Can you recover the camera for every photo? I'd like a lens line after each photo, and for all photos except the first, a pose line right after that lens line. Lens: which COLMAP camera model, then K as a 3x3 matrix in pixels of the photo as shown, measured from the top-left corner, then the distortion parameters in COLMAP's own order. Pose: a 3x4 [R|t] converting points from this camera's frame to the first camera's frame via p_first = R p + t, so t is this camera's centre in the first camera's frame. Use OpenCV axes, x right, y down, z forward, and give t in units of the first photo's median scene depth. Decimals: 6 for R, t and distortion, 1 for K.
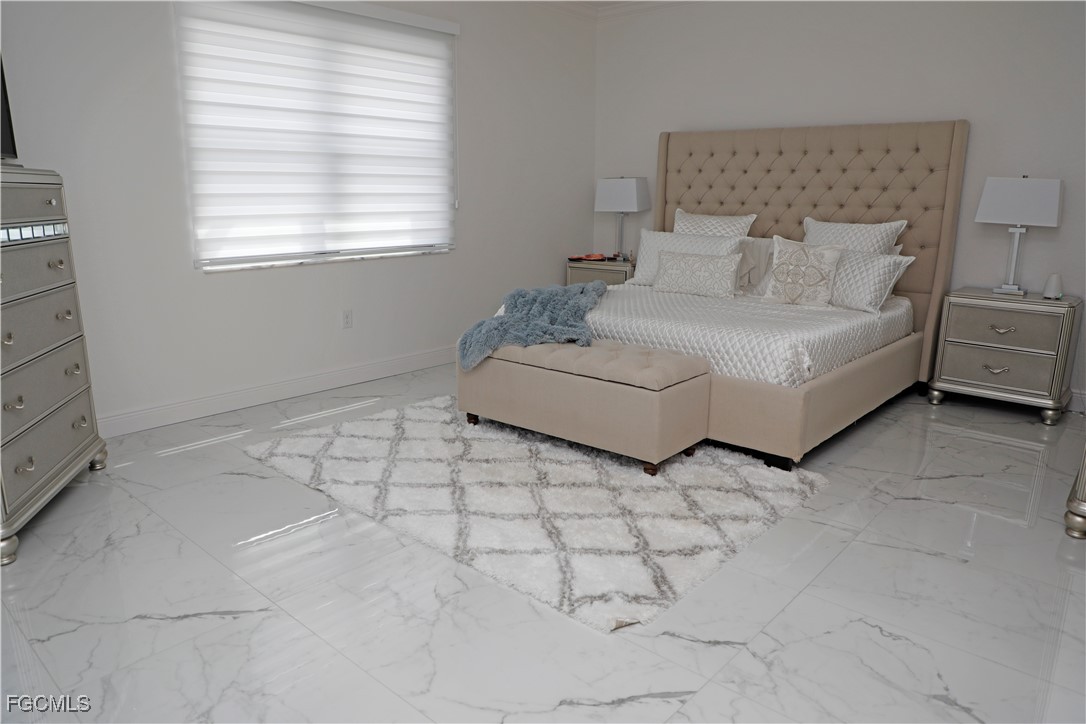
lens RADIAL K [[728.7, 0, 543.0], [0, 728.7, 362.0], [0, 0, 1]] dist [-0.082769, 0.046374]
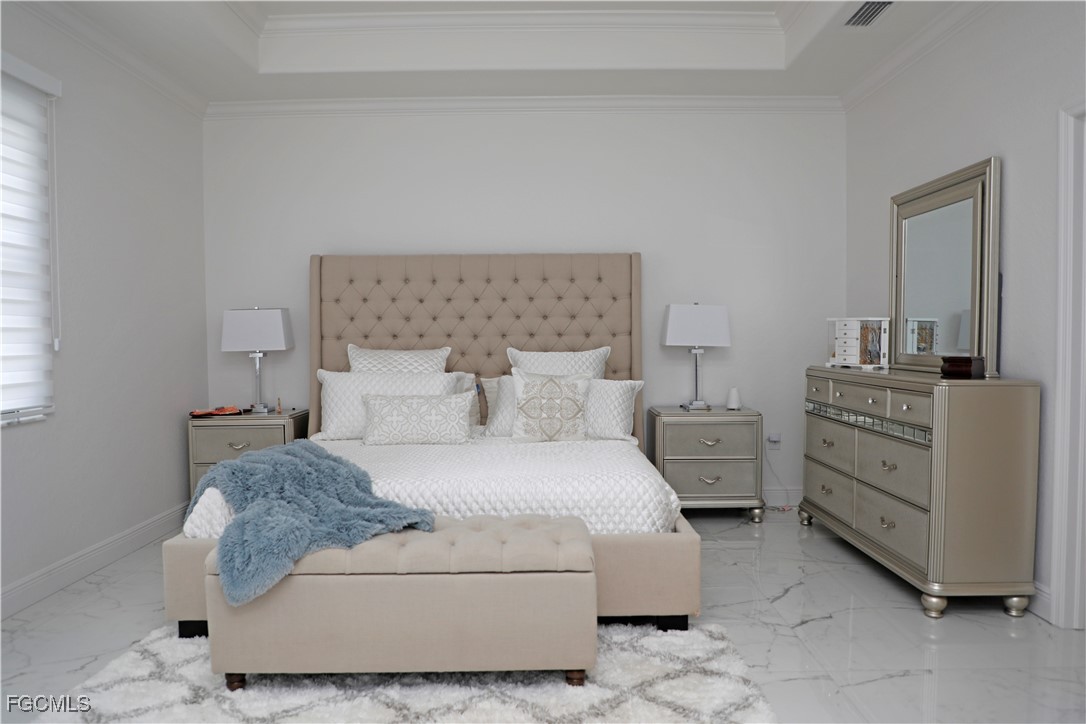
lens RADIAL K [[746.4, 0, 543.0], [0, 746.4, 362.0], [0, 0, 1]] dist [-0.085990, 0.049636]
pose [[0.748039, -0.036609, 0.662644, -0.274515], [0.162437, 0.978207, -0.129327, -0.058330], [-0.643468, 0.204379, 0.737684, 0.299829]]
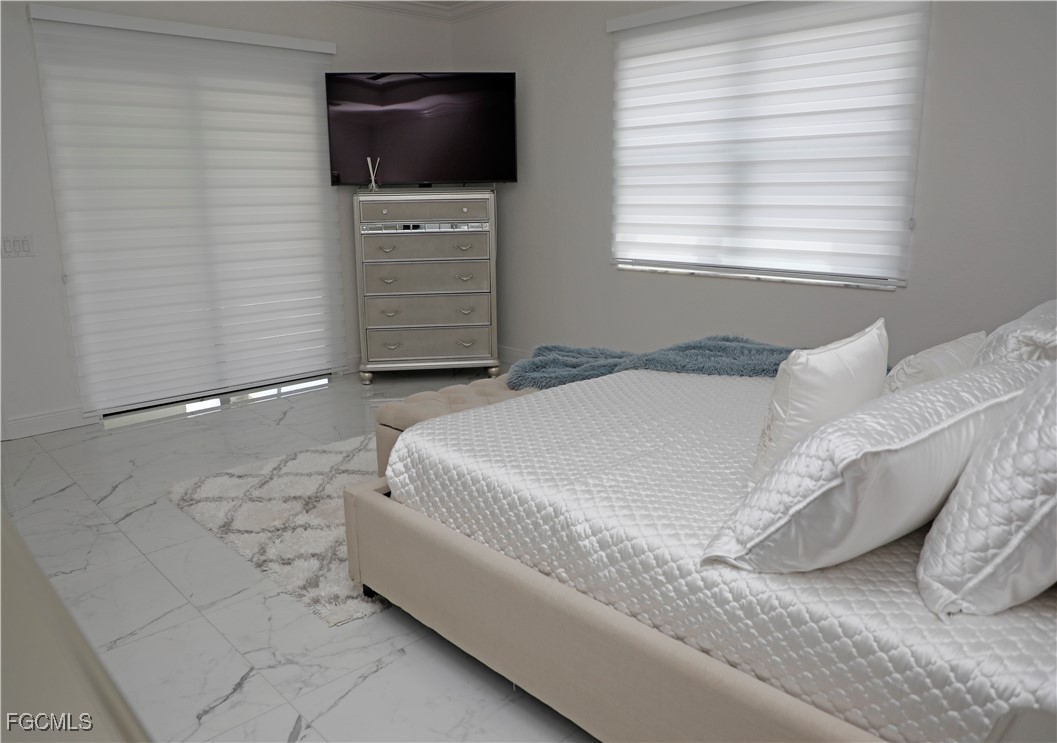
lens RADIAL K [[800.4, 0, 528.5], [0, 800.4, 371.5], [0, 0, 1]] dist [-0.120321, -0.001215]
pose [[-0.088954, 0.202348, -0.975265, 0.786397], [-0.220111, 0.950946, 0.217378, -0.198017], [0.971410, 0.234003, -0.040052, 0.858901]]
